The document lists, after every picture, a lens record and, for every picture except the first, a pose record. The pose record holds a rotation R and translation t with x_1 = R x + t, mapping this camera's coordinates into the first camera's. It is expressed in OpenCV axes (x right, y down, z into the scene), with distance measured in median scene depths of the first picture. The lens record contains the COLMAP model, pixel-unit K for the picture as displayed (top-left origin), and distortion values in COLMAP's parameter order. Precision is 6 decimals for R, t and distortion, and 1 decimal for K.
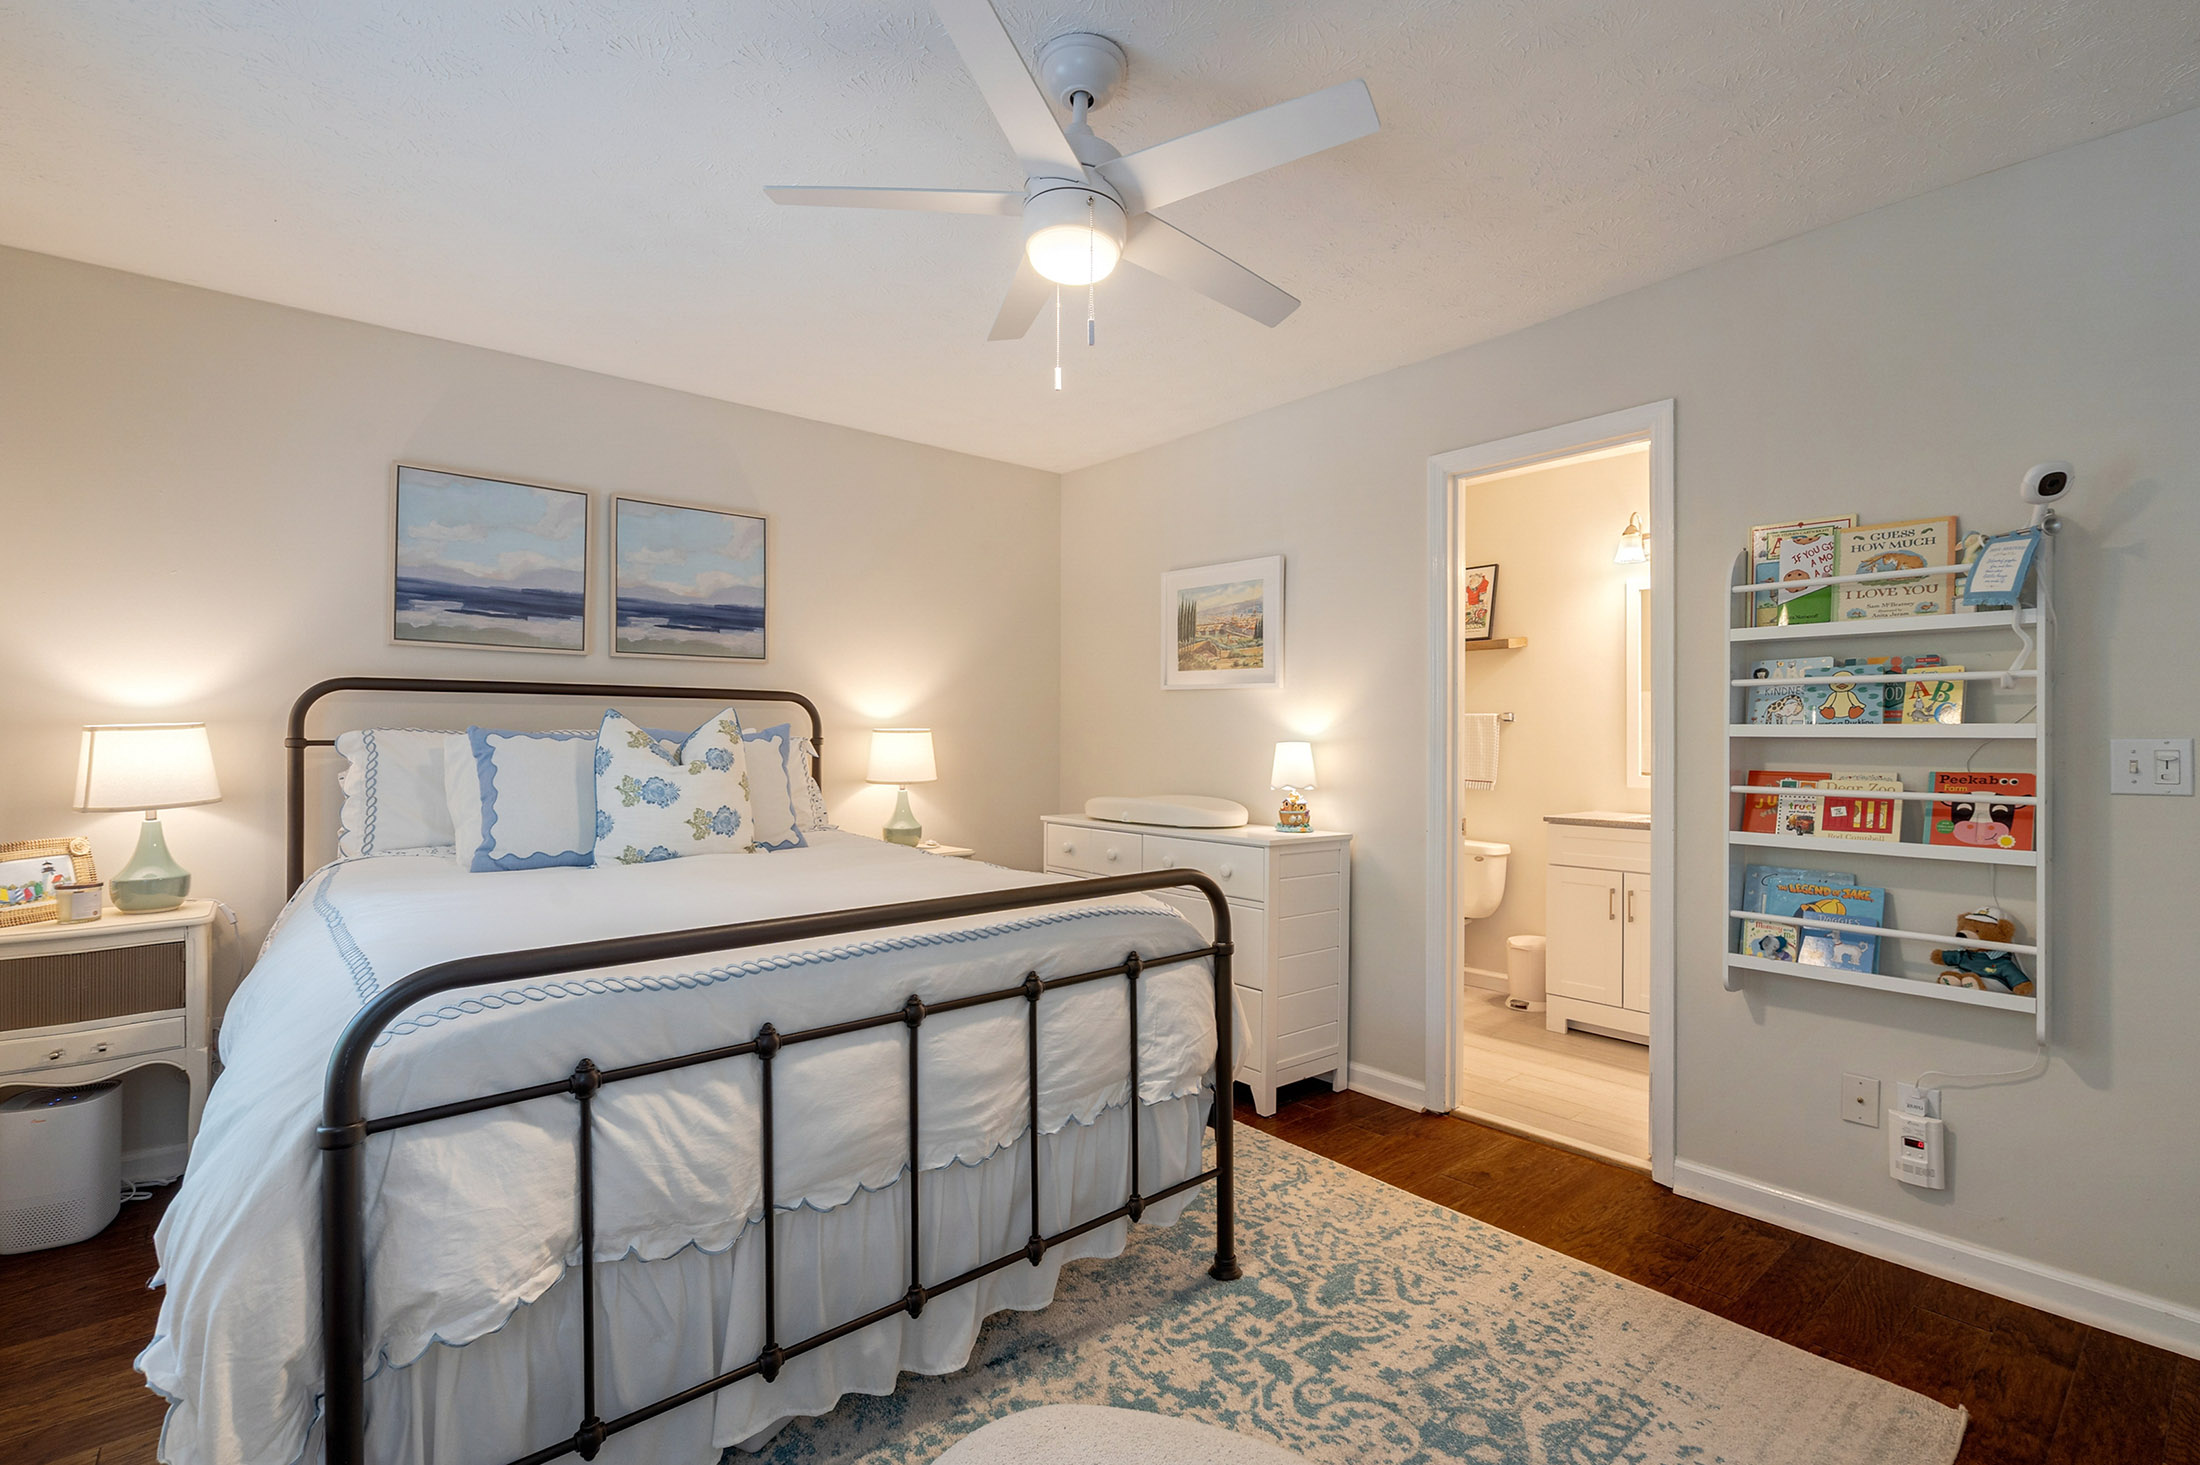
lens RADIAL K [[994.1, 0, 1099.7], [0, 994.1, 733.3], [0, 0, 1]] dist [-0.006678, 0.002849]
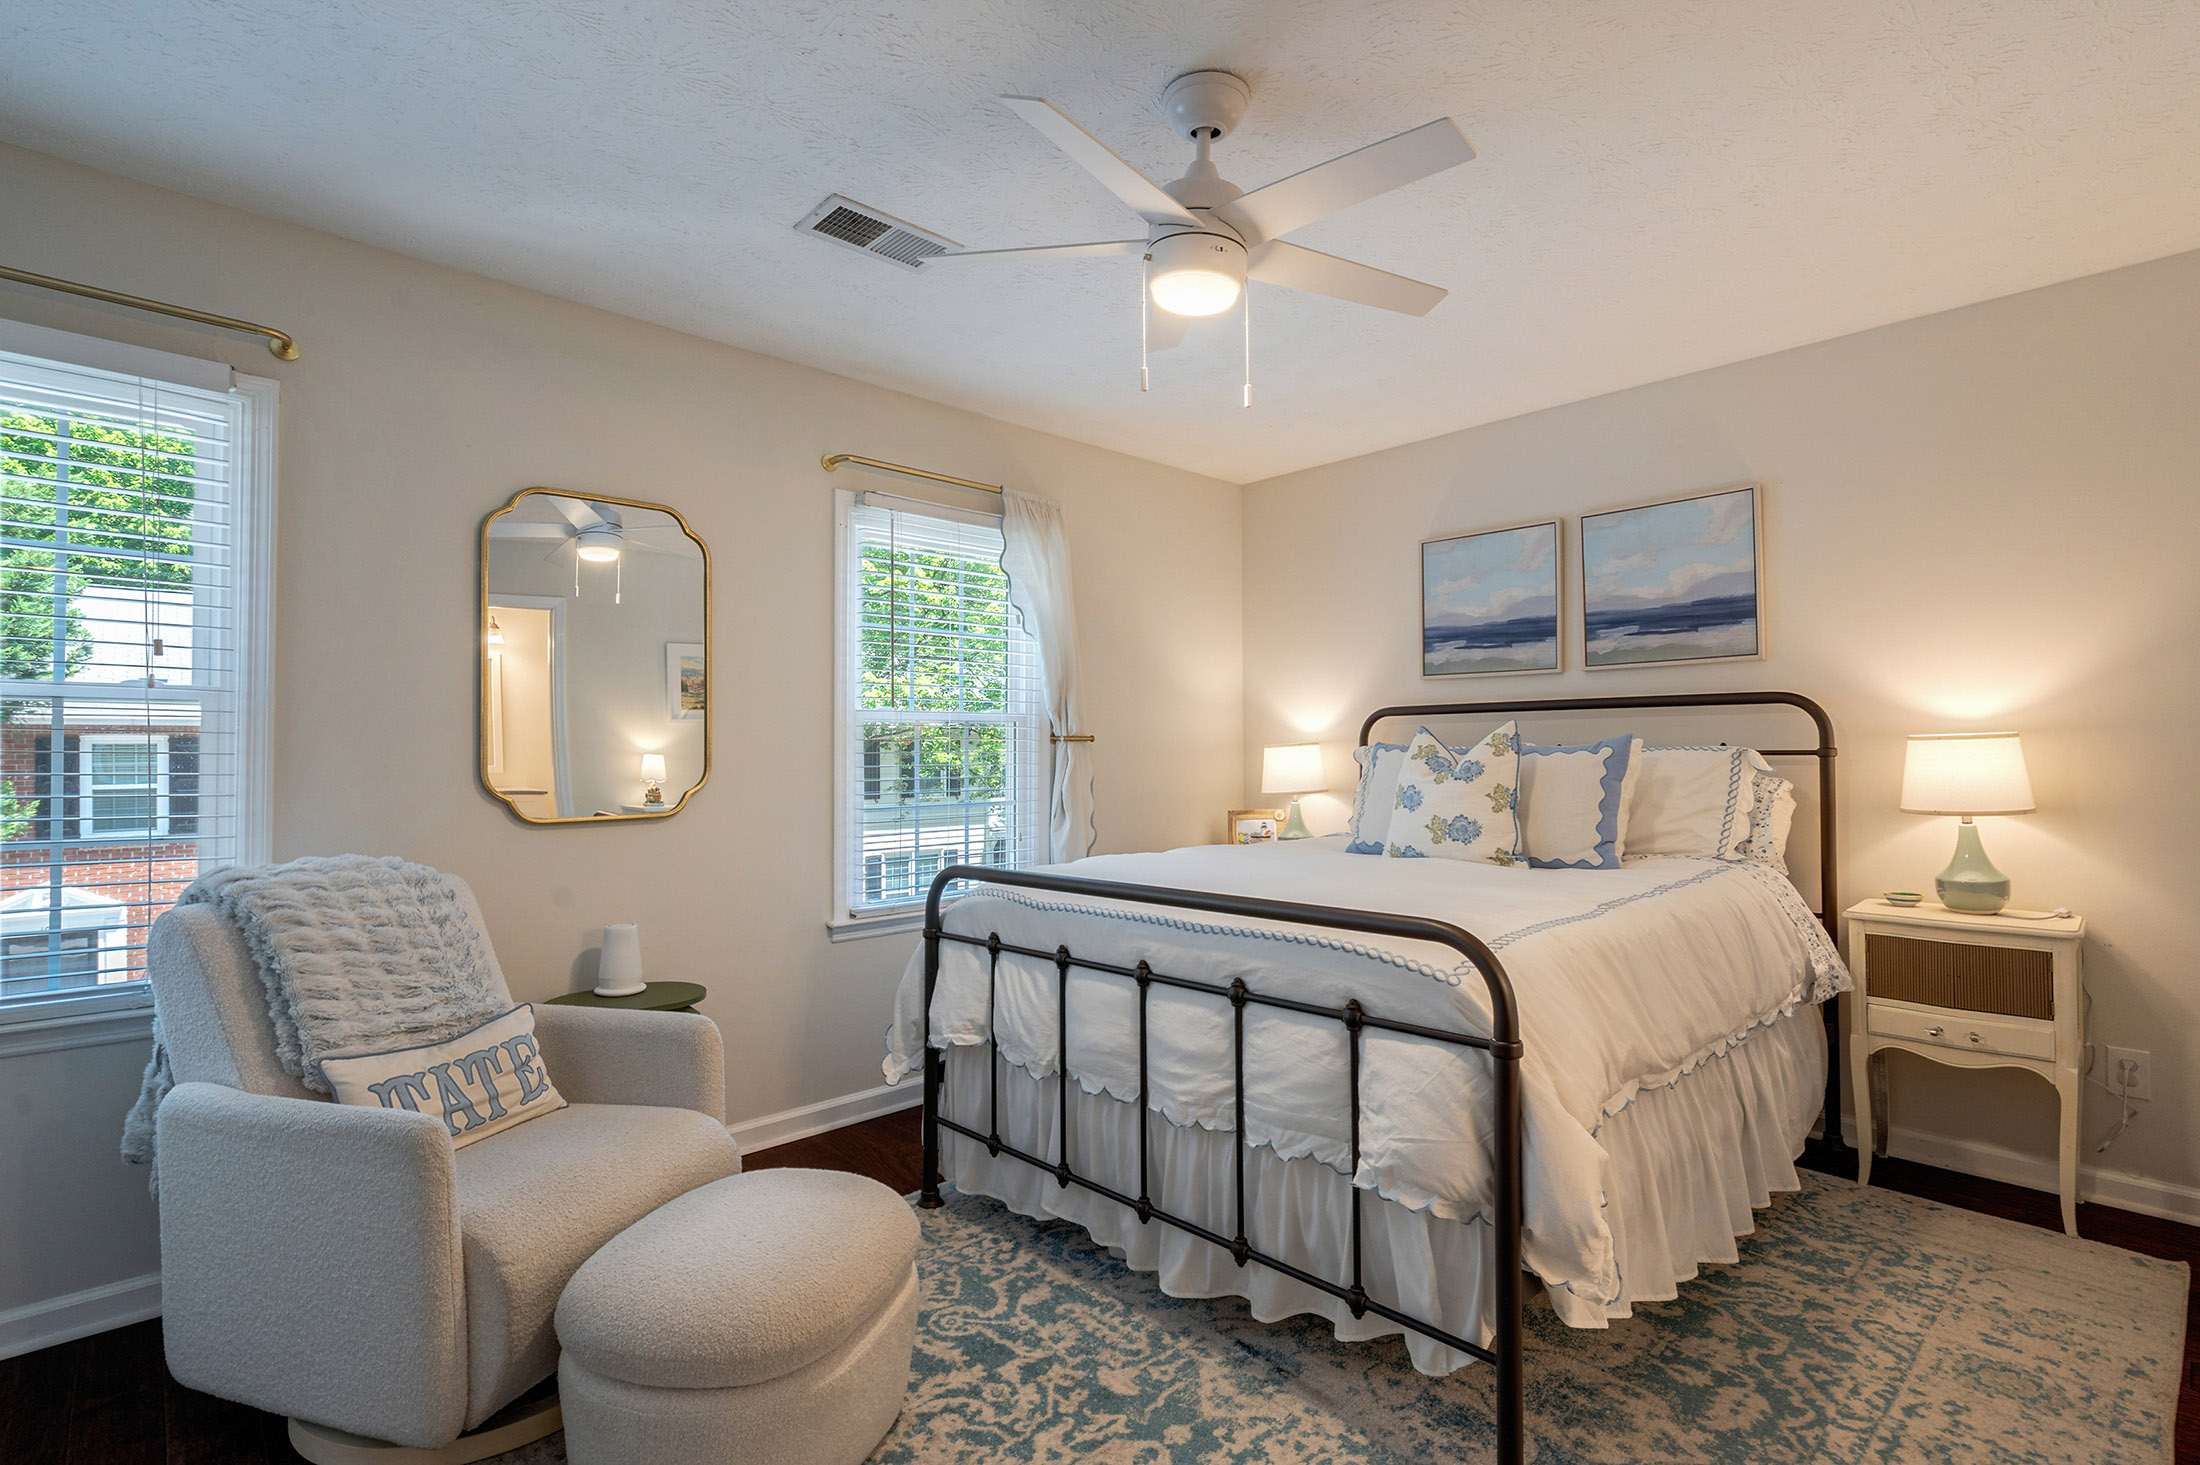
lens RADIAL K [[994.1, 0, 1088.1], [0, 994.1, 734.6], [0, 0, 1]] dist [-0.006678, 0.002849]
pose [[0.064367, -0.018389, -0.997757, 0.594474], [0.011528, 0.999777, -0.017683, 0.001842], [0.997860, -0.010364, 0.064564, 0.485188]]
